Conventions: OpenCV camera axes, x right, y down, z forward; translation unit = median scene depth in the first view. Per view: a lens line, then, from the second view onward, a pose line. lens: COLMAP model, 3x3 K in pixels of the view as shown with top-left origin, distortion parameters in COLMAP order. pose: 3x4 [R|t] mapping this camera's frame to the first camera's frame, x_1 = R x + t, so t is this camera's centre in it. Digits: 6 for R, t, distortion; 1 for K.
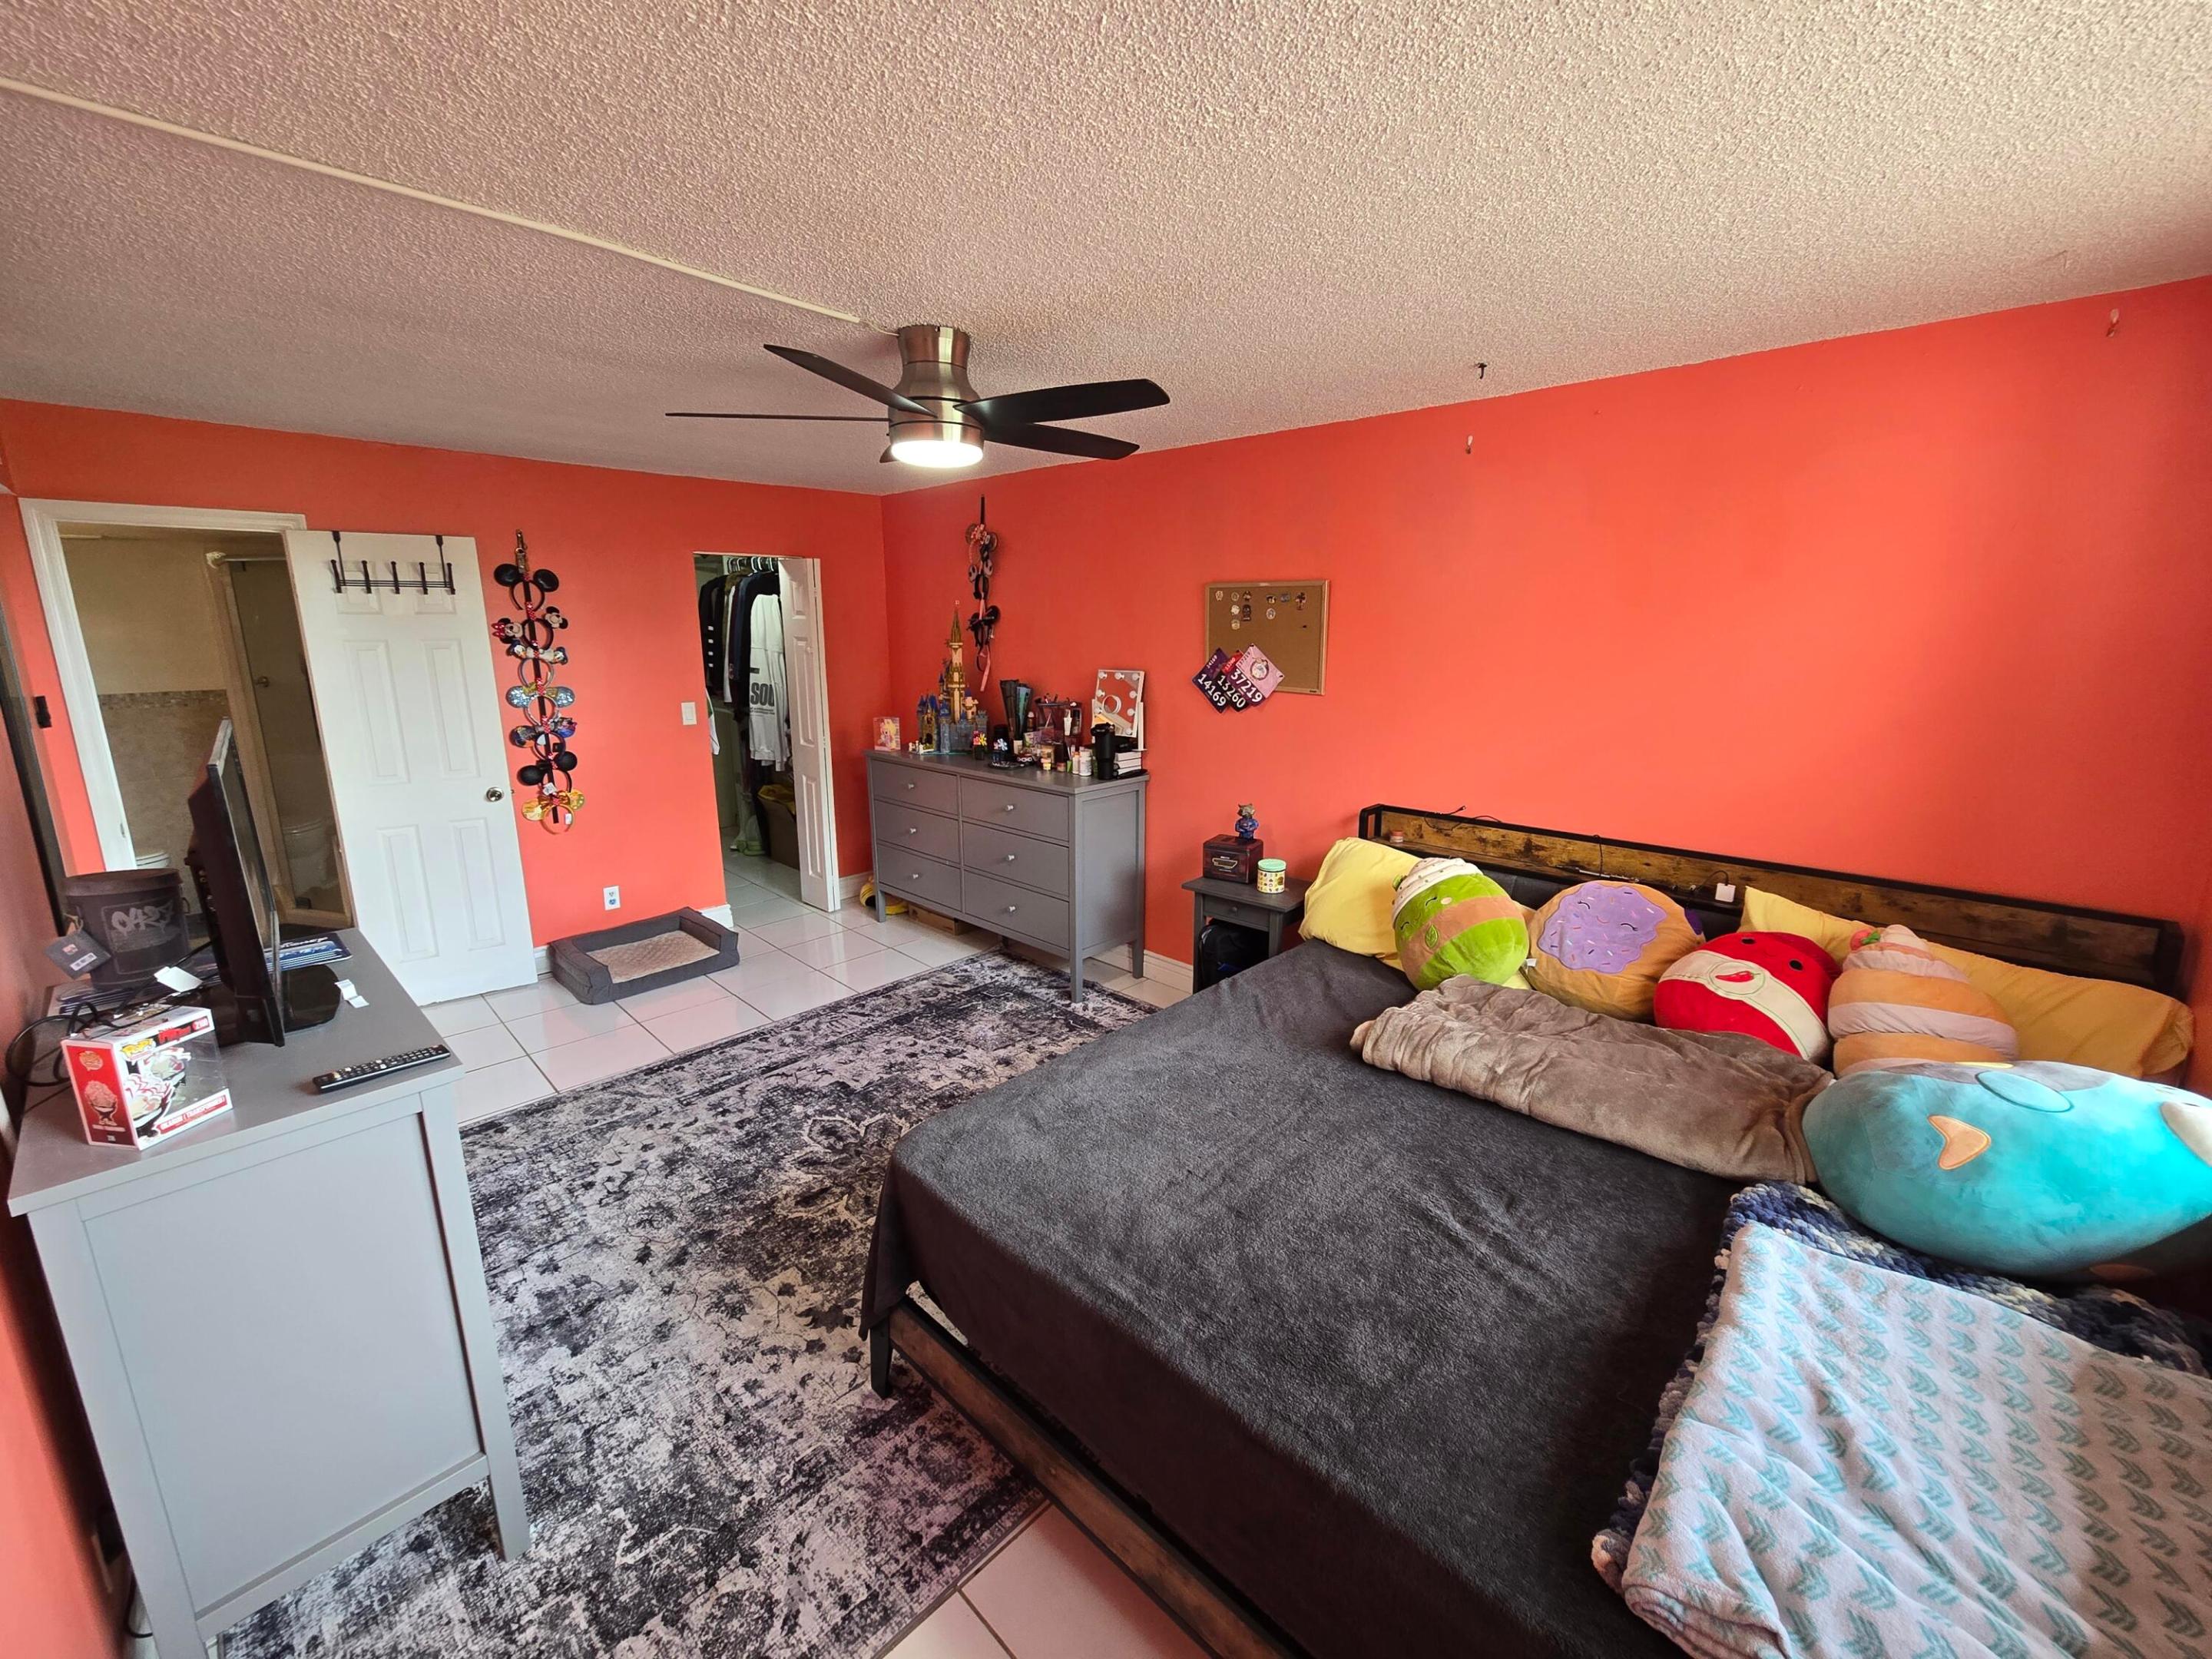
lens RADIAL K [[908.6, 0, 1112.0], [0, 908.6, 806.7], [0, 0, 1]] dist [-0.001566, 0.001458]
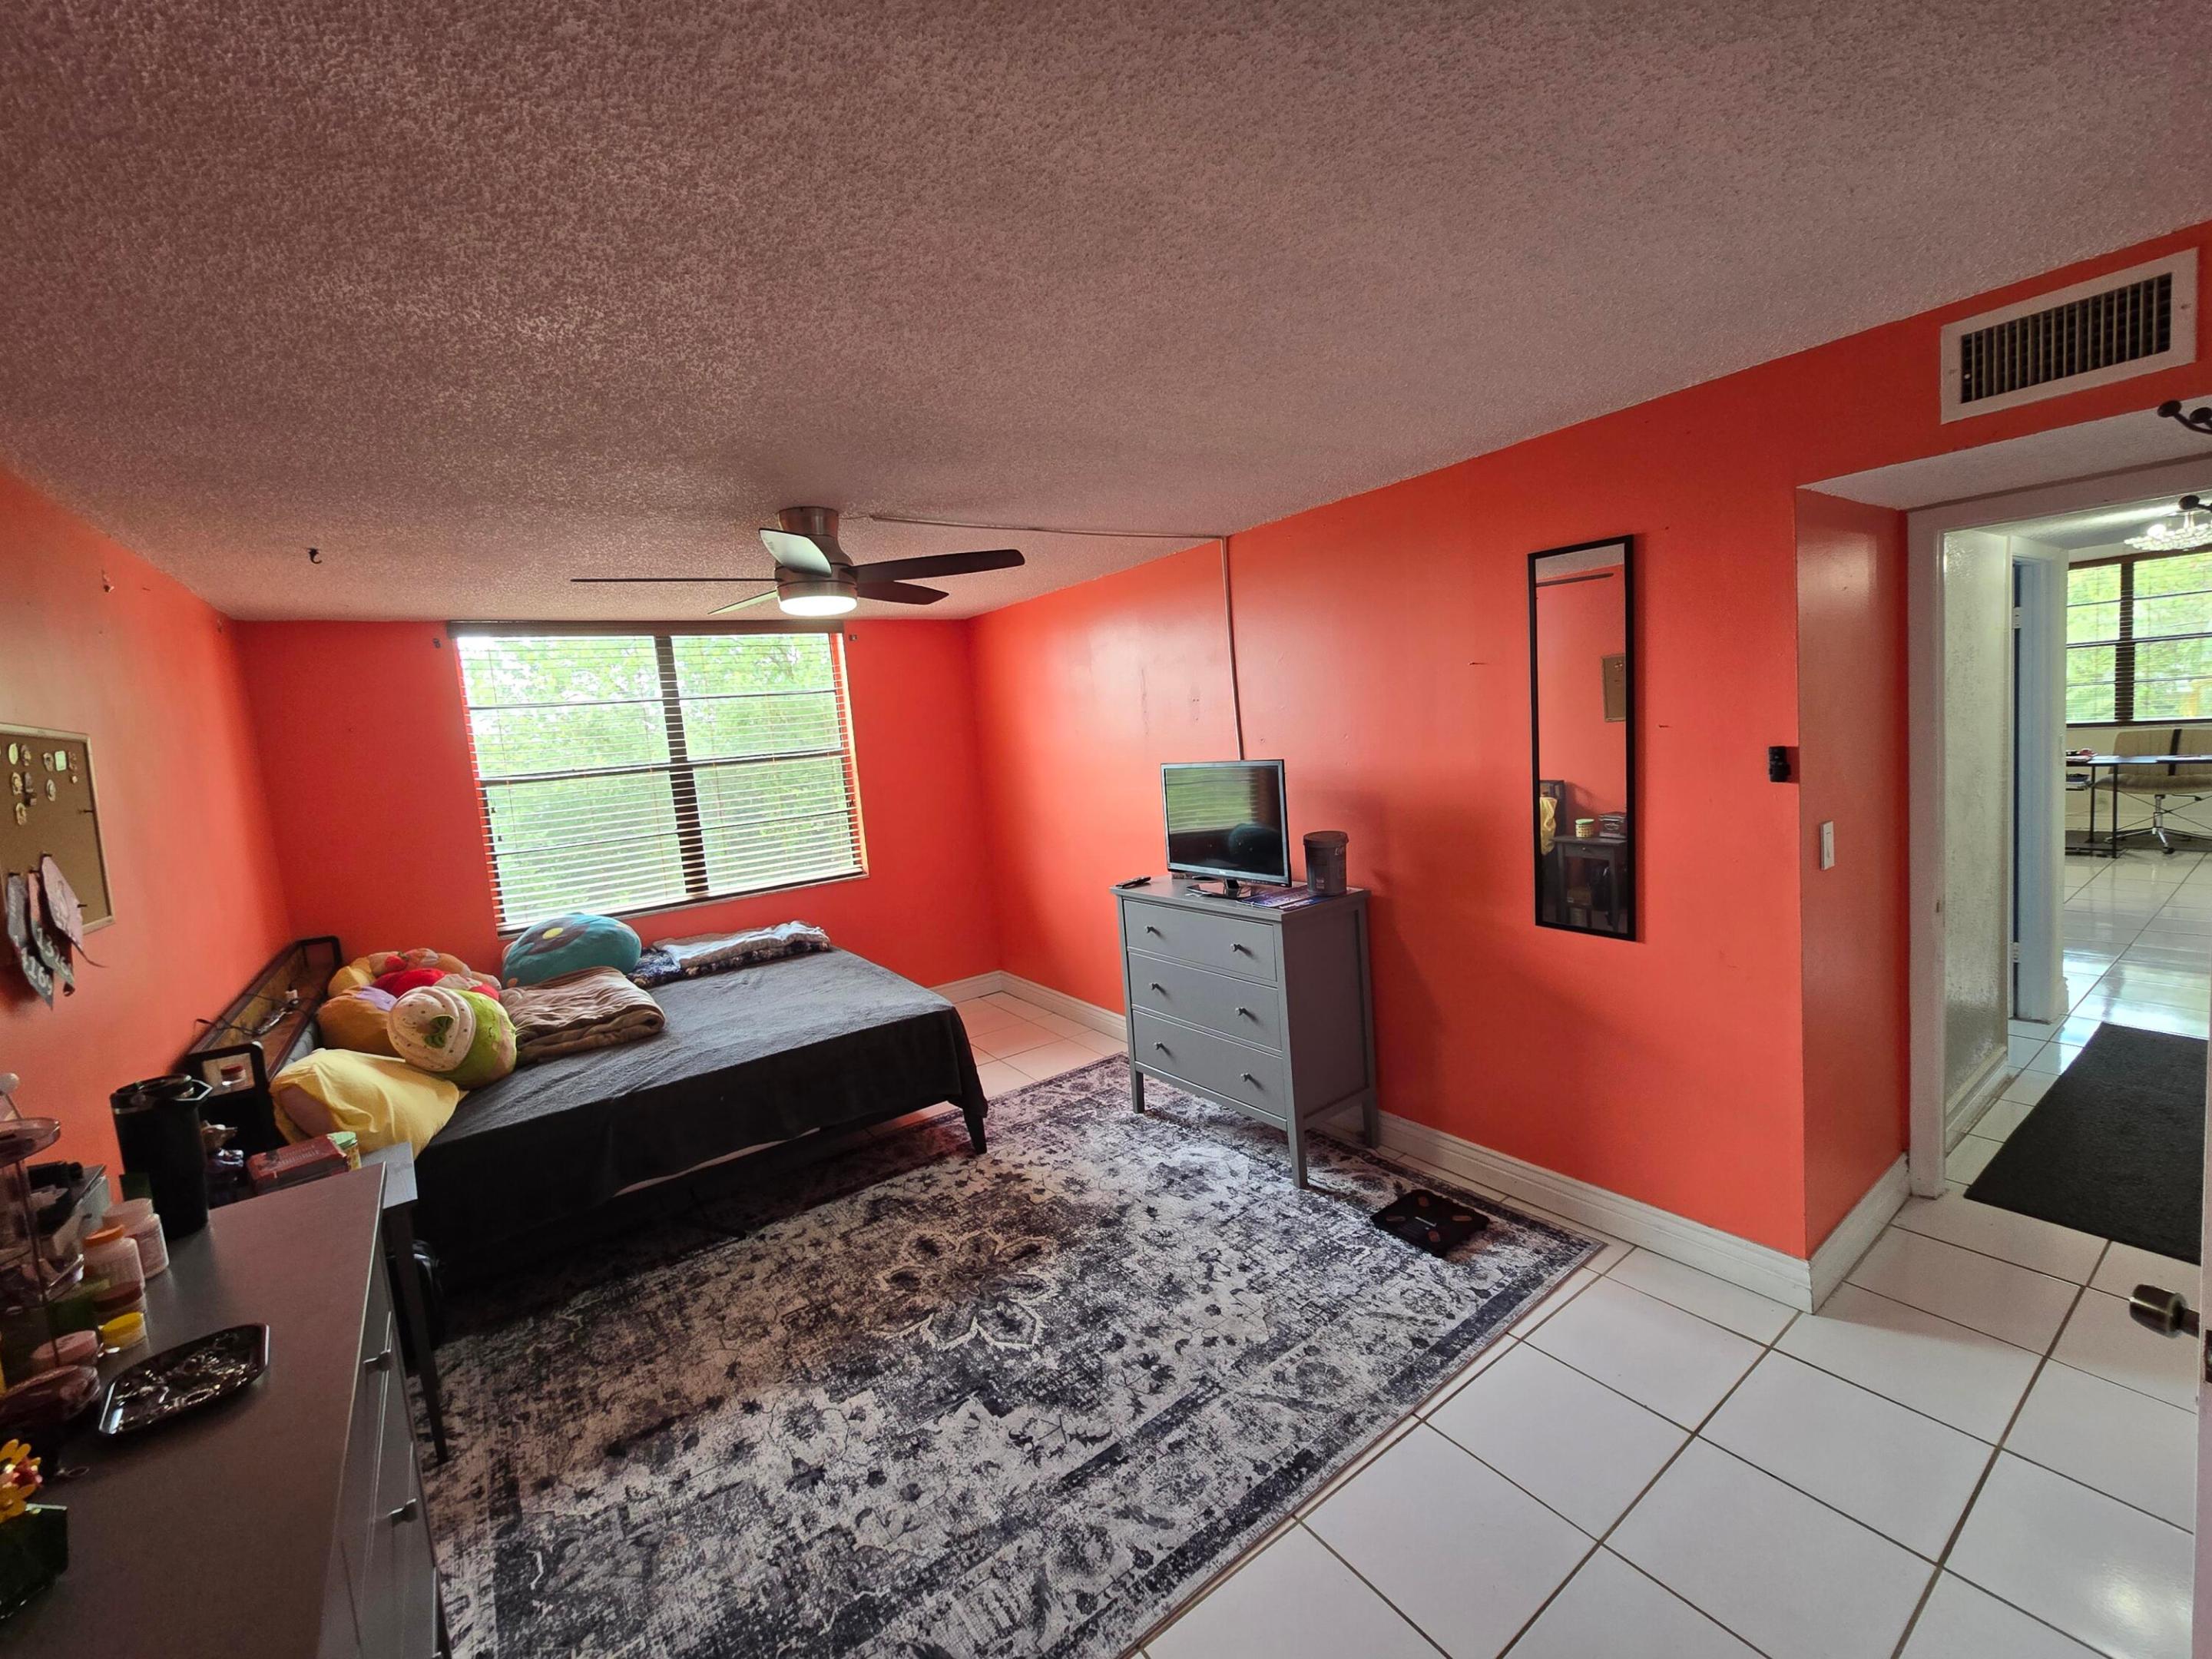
lens RADIAL K [[908.6, 0, 1114.5], [0, 908.6, 816.3], [0, 0, 1]] dist [-0.001566, 0.001458]
pose [[-0.981249, 0.062270, 0.182406, -0.534922], [0.115677, 0.947245, 0.298907, -0.299902], [-0.154170, 0.314403, -0.936687, 1.480221]]
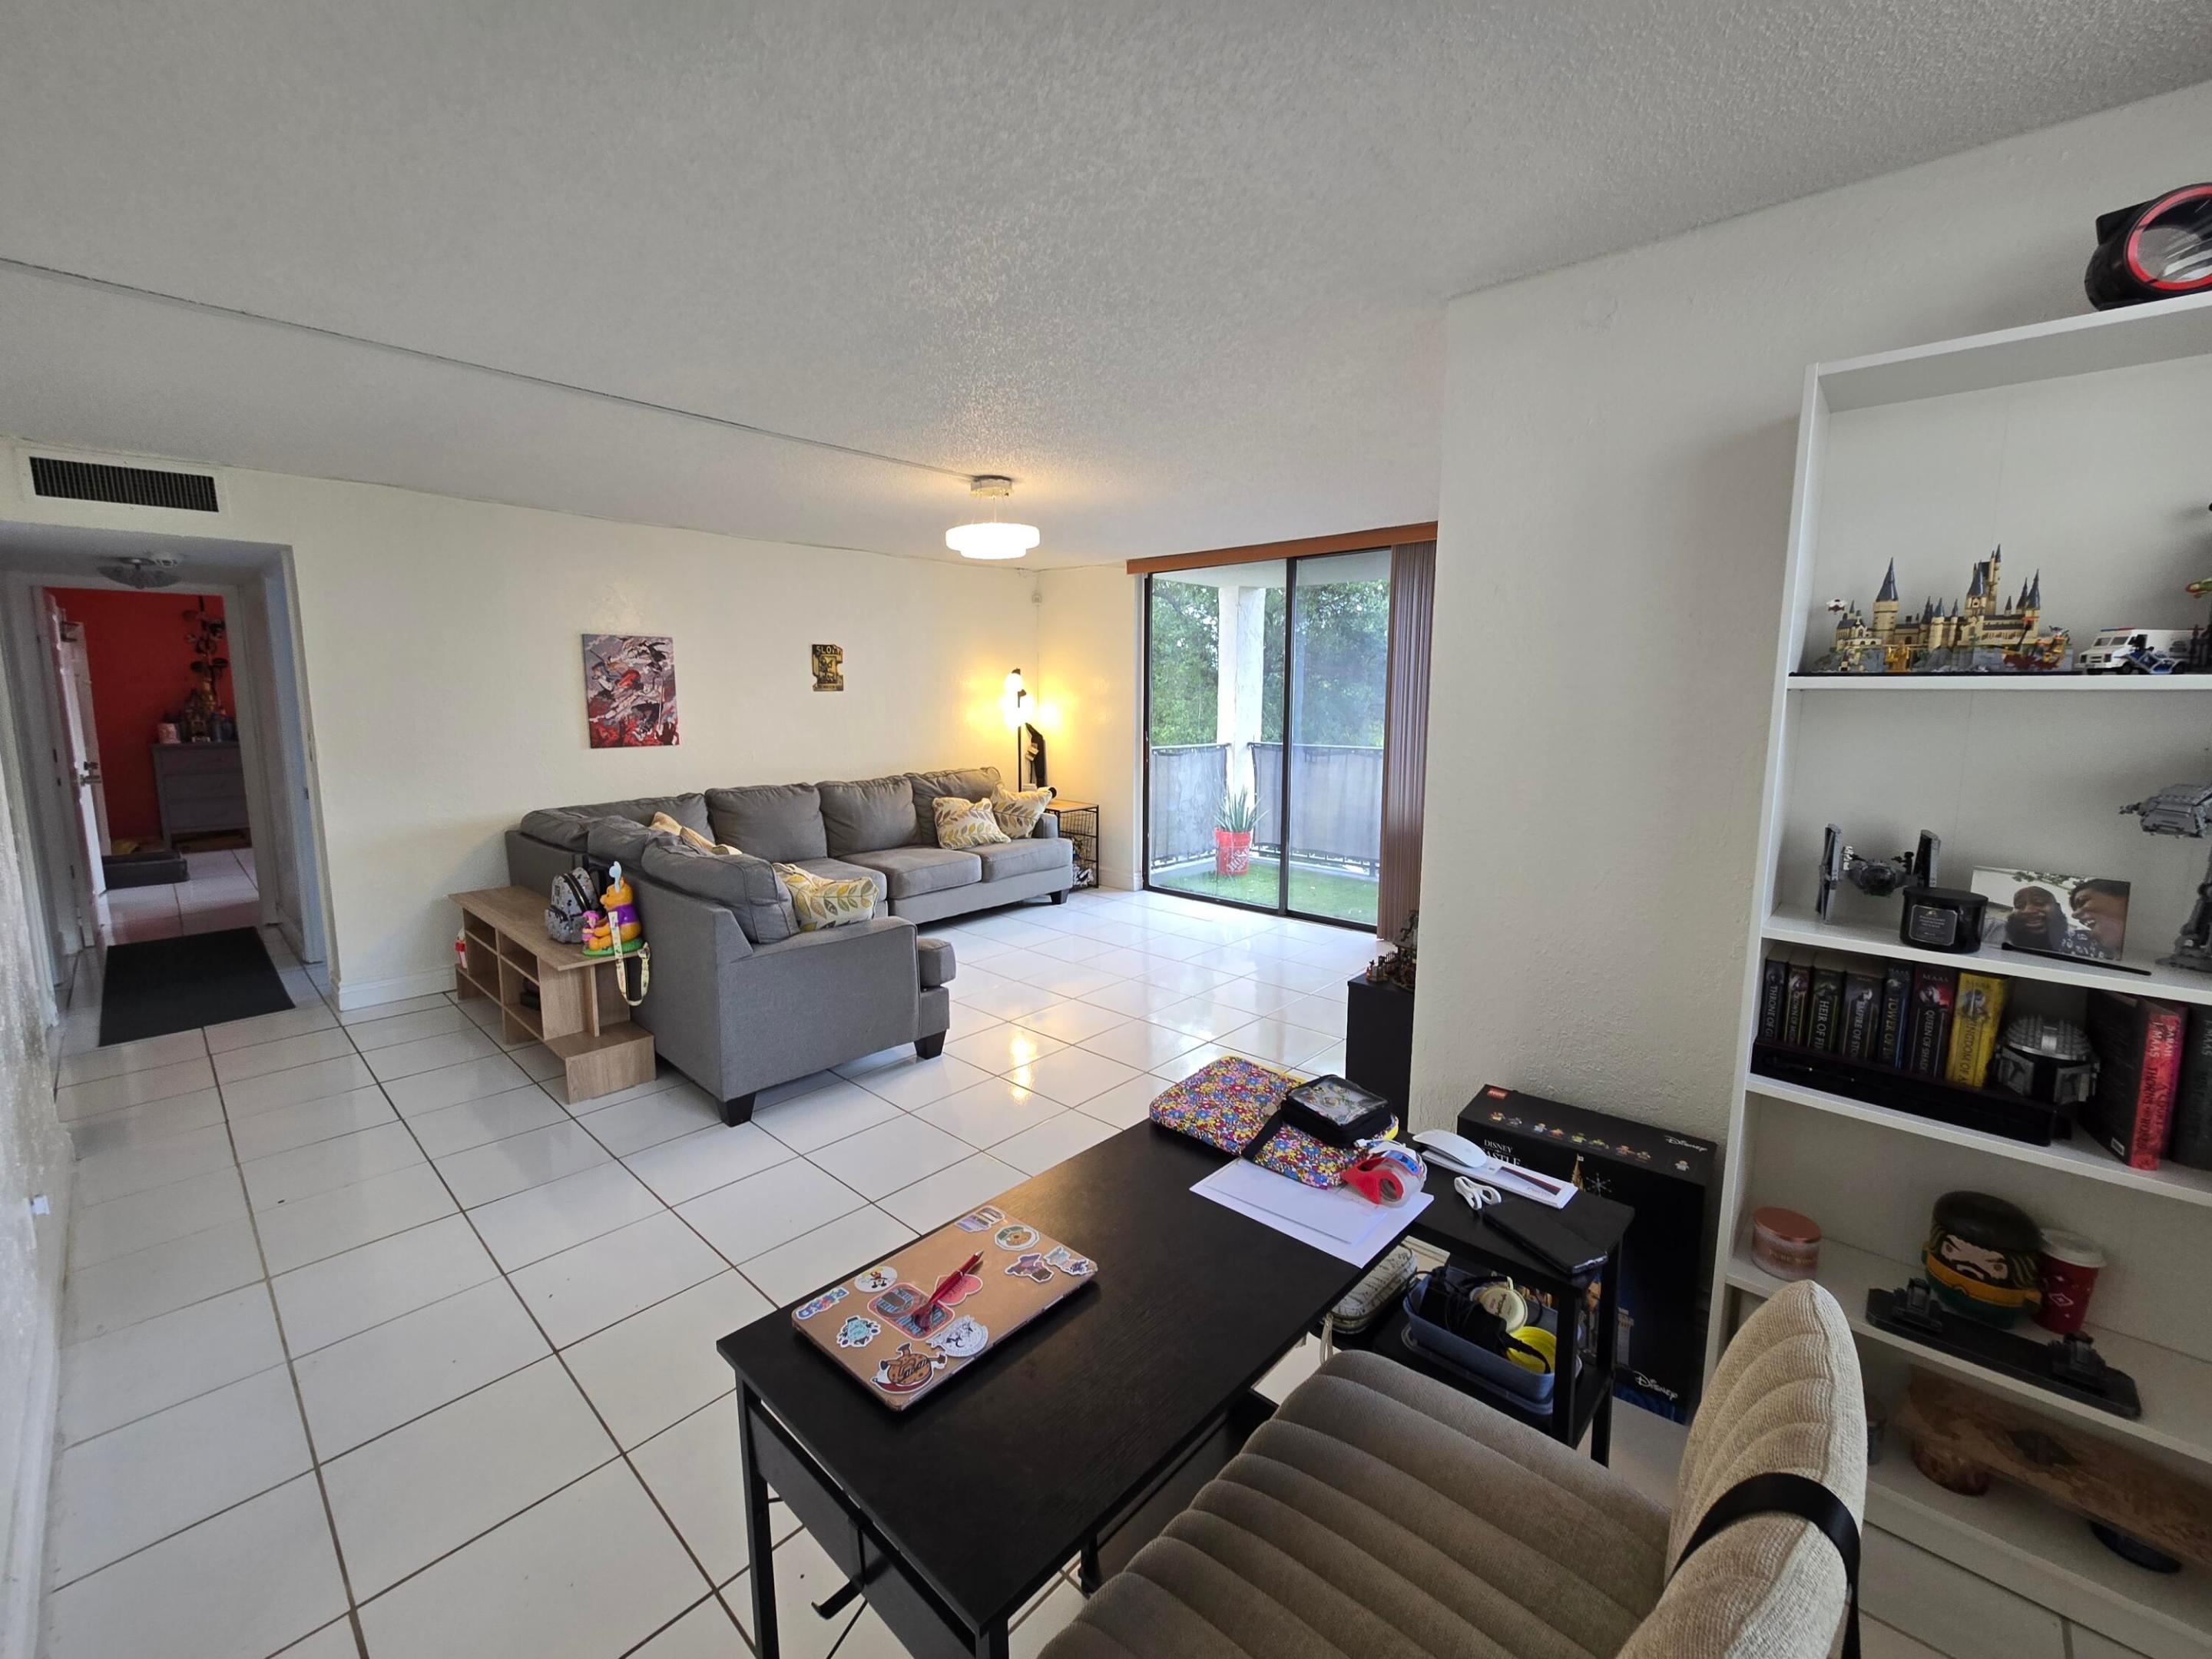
lens RADIAL K [[908.6, 0, 1102.3], [0, 908.6, 815.2], [0, 0, 1]] dist [-0.001566, 0.001458]
pose [[-0.022934, -0.124172, 0.991996, -2.776774], [0.212334, 0.969013, 0.126205, 0.306770], [-0.976928, 0.213529, 0.004142, -0.872303]]
